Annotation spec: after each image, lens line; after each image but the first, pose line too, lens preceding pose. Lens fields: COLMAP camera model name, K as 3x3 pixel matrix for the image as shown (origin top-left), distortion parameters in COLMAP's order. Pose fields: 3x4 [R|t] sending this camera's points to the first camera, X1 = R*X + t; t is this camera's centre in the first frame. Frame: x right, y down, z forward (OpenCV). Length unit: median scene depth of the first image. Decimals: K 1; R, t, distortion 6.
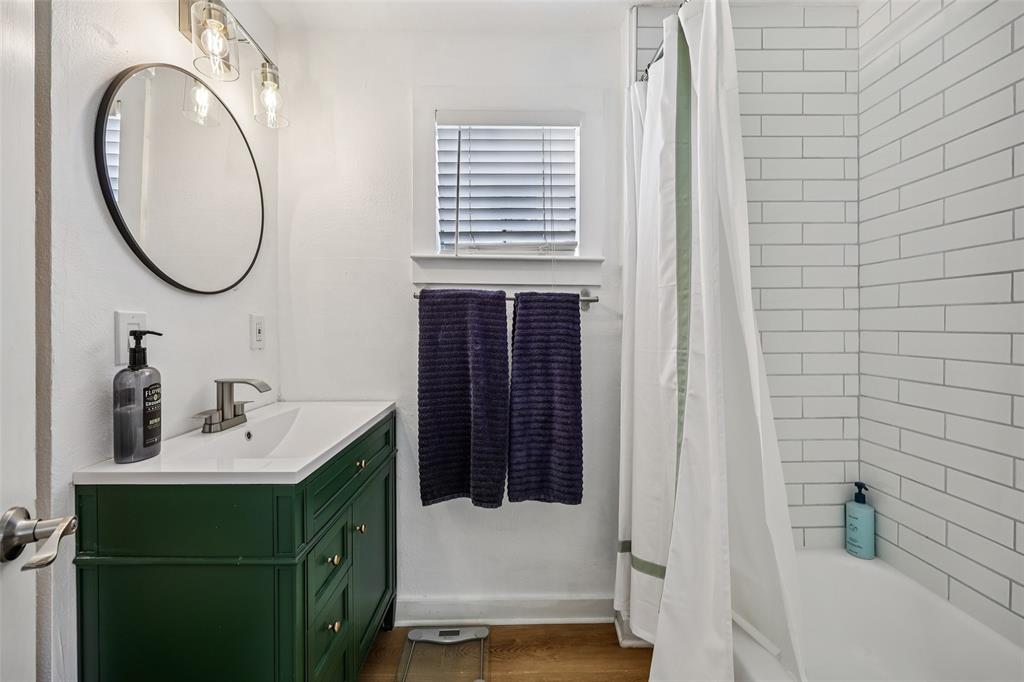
lens RADIAL K [[418.4, 0, 509.6], [0, 418.4, 330.9], [0, 0, 1]] dist [-0.003841, -0.000285]
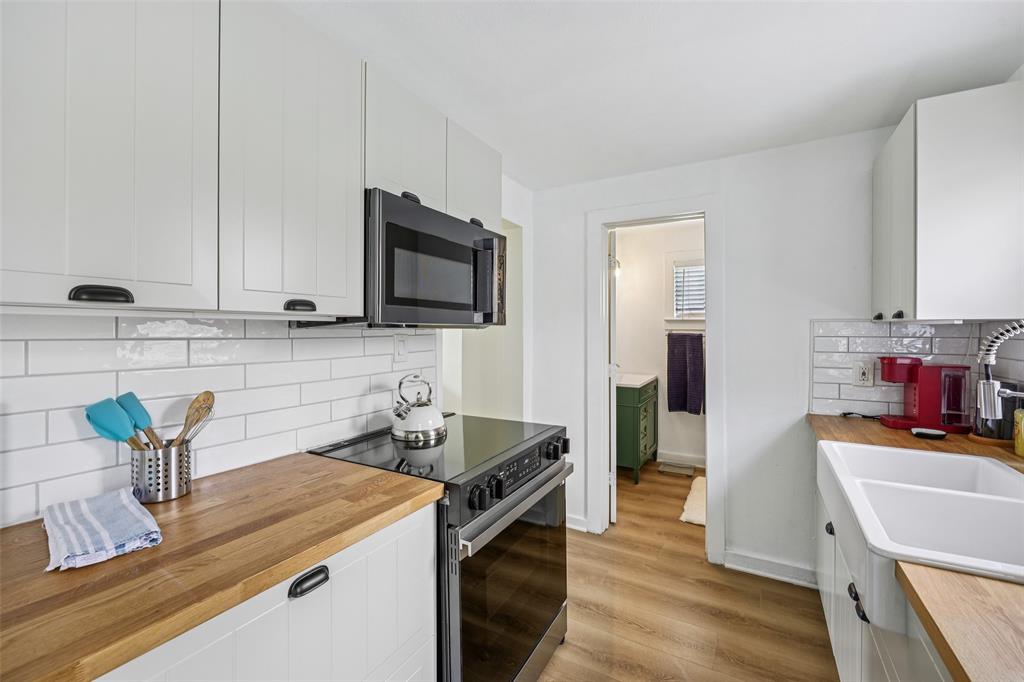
lens RADIAL K [[418.4, 0, 508.1], [0, 418.4, 335.6], [0, 0, 1]] dist [-0.003841, -0.000285]
pose [[0.855694, 0.004693, -0.517461, 0.292023], [-0.001297, 0.999975, 0.006925, -0.097788], [0.517481, -0.005255, 0.855679, -1.794892]]
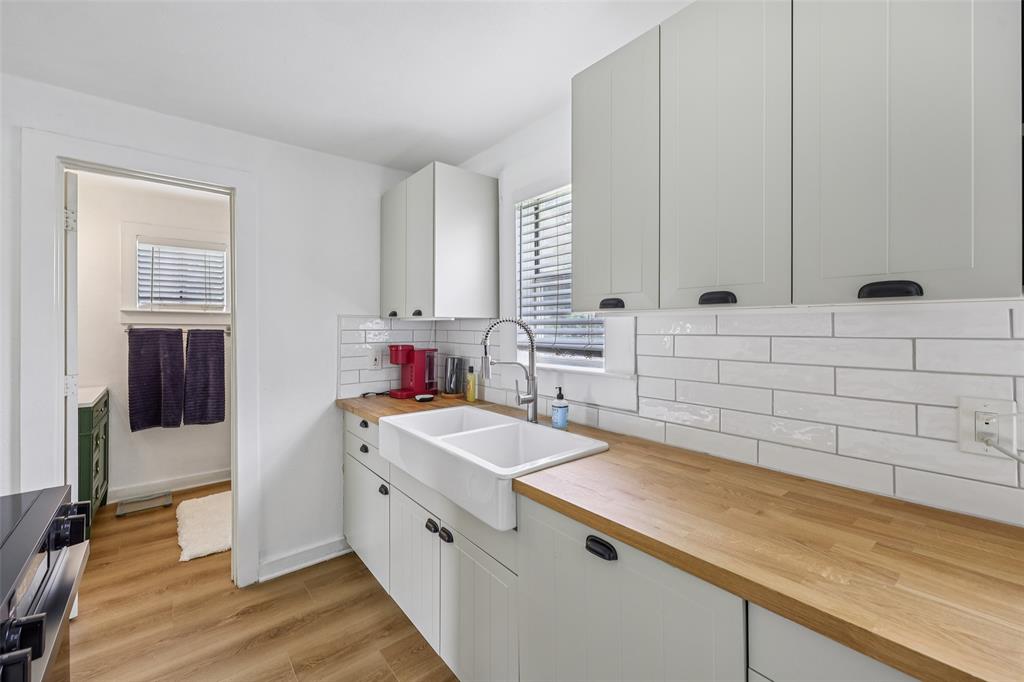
lens RADIAL K [[418.4, 0, 514.4], [0, 418.4, 324.8], [0, 0, 1]] dist [-0.003841, -0.000285]
pose [[0.783702, 0.002618, 0.621132, -0.004401], [0.002882, 0.999965, -0.007851, -0.092422], [-0.621131, 0.007943, 0.783667, -1.717282]]
